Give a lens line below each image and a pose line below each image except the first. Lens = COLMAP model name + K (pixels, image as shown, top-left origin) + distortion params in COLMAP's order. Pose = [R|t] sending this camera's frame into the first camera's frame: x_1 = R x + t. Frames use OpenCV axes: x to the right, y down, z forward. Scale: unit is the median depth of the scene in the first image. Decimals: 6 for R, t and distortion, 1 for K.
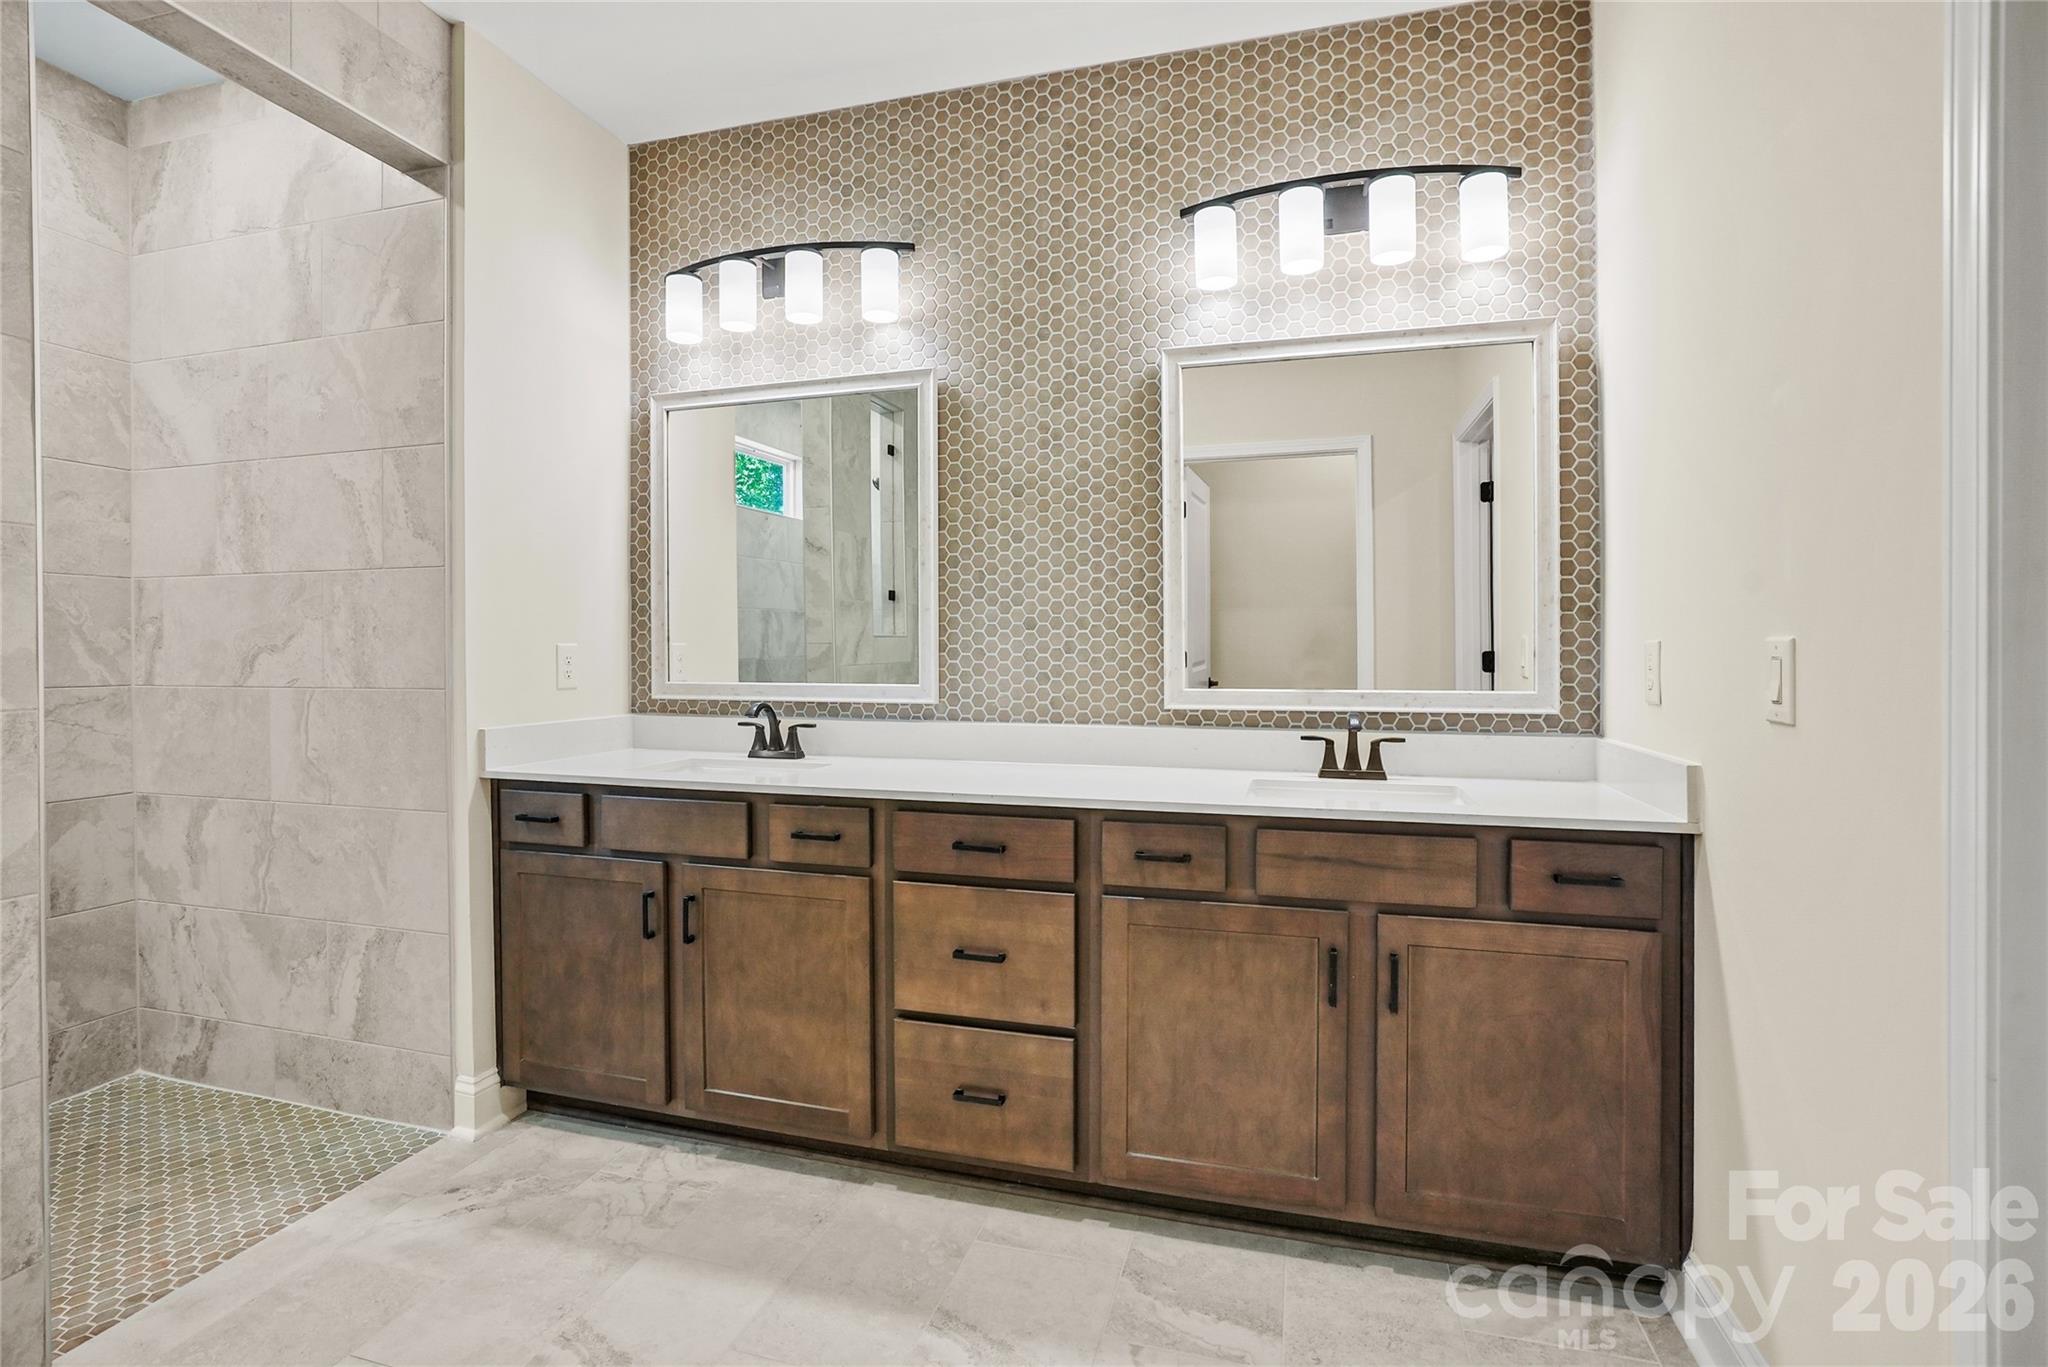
lens RADIAL K [[956.9, 0, 1006.1], [0, 956.9, 651.5], [0, 0, 1]] dist [-0.036217, 0.015918]
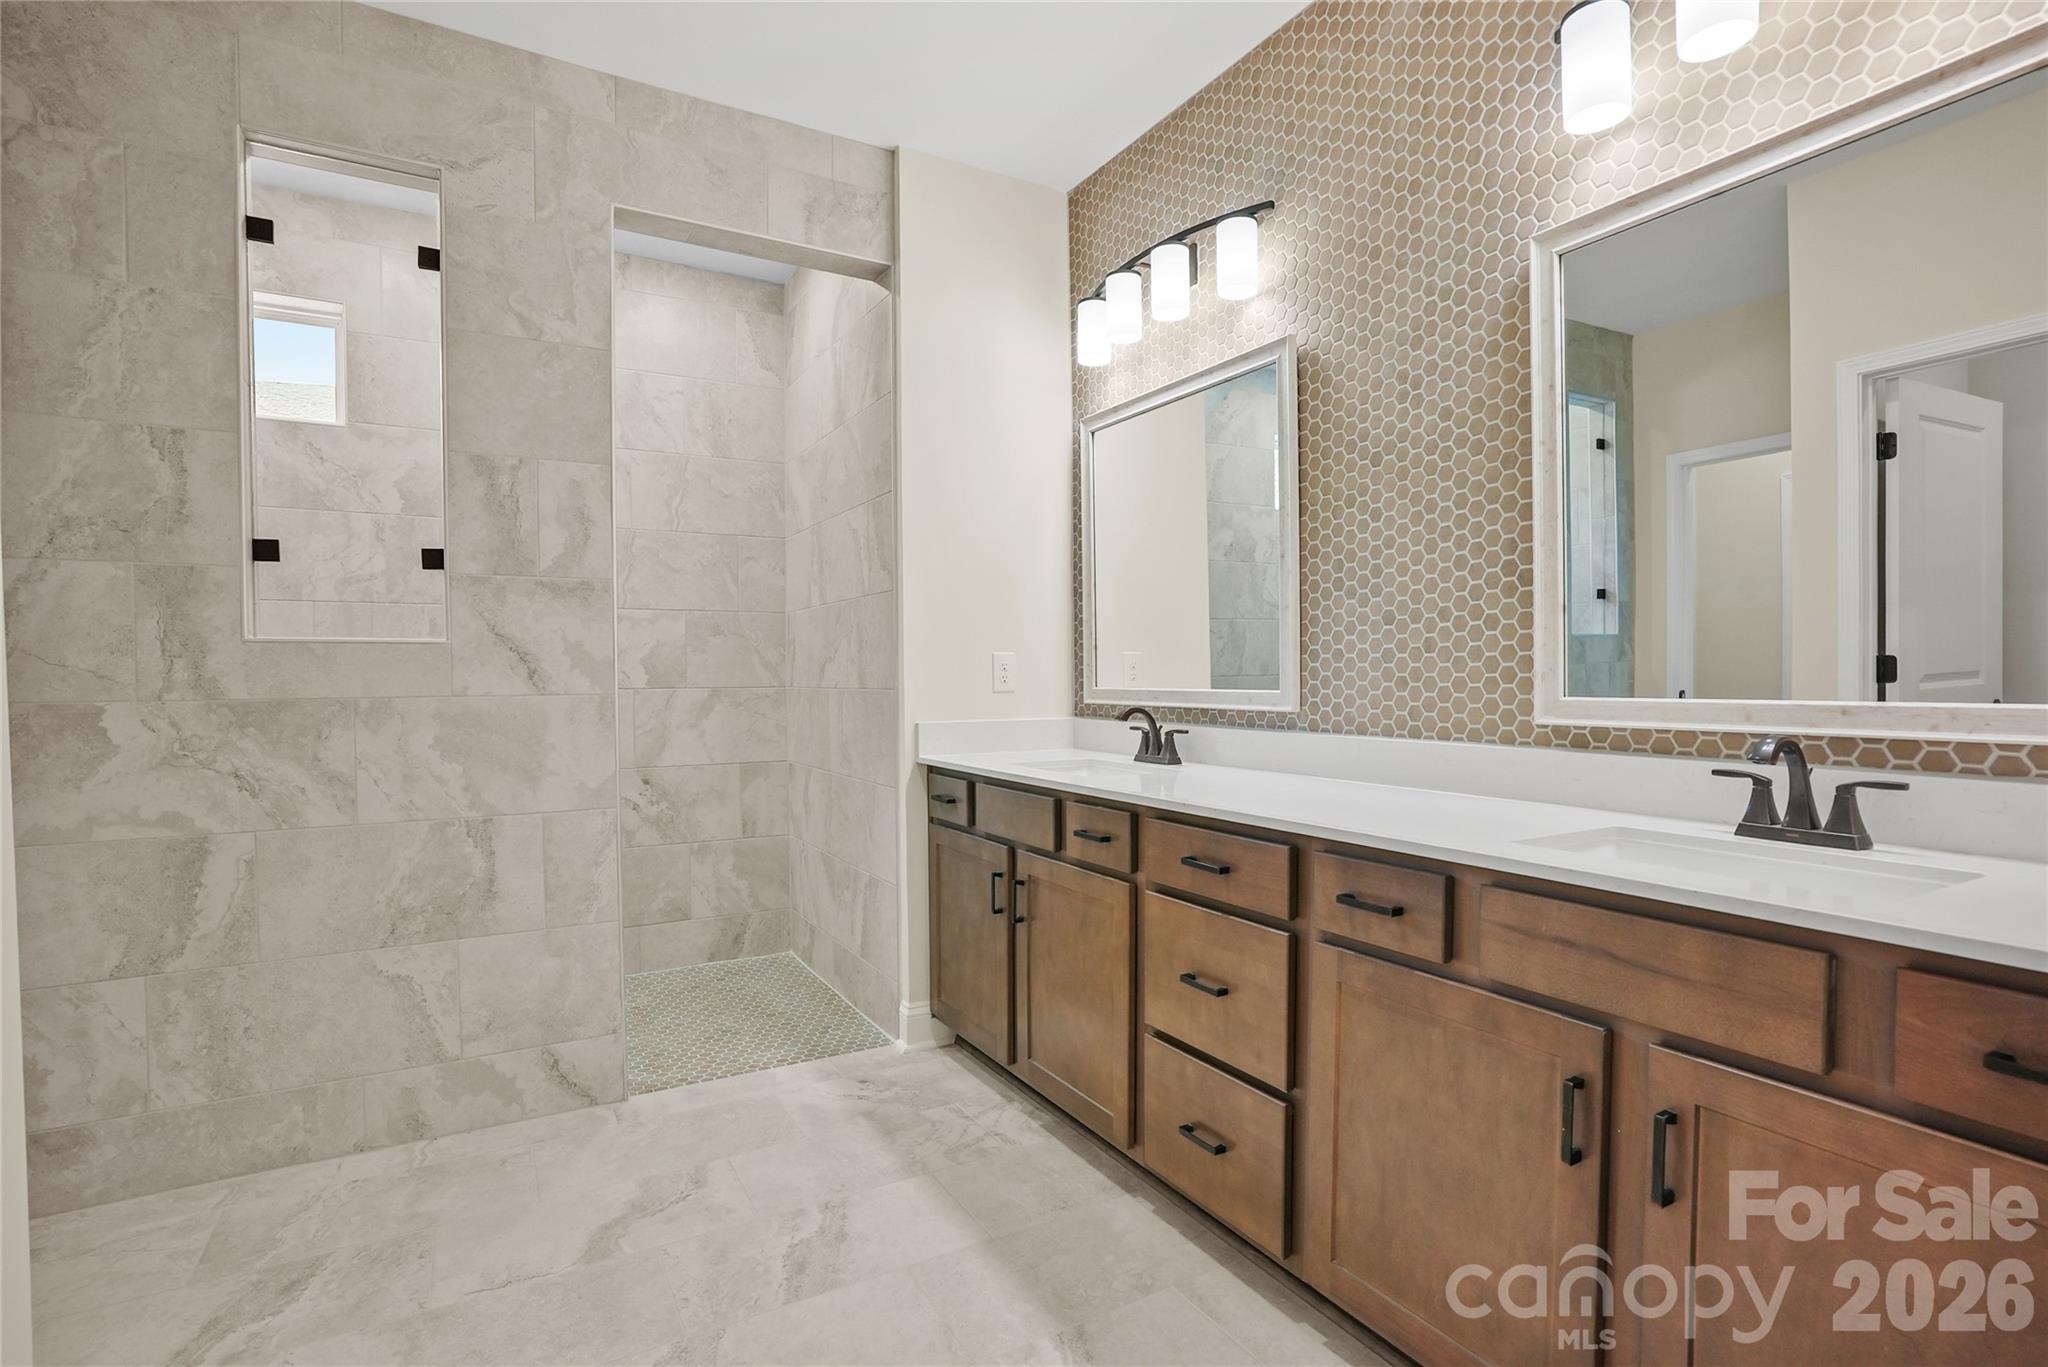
lens RADIAL K [[956.9, 0, 985.4], [0, 956.9, 695.7], [0, 0, 1]] dist [-0.036217, 0.015918]
pose [[0.721482, 0.013122, -0.692308, 0.365668], [0.004754, 0.999703, 0.023903, 0.018143], [0.692416, -0.020537, 0.721206, 0.172309]]
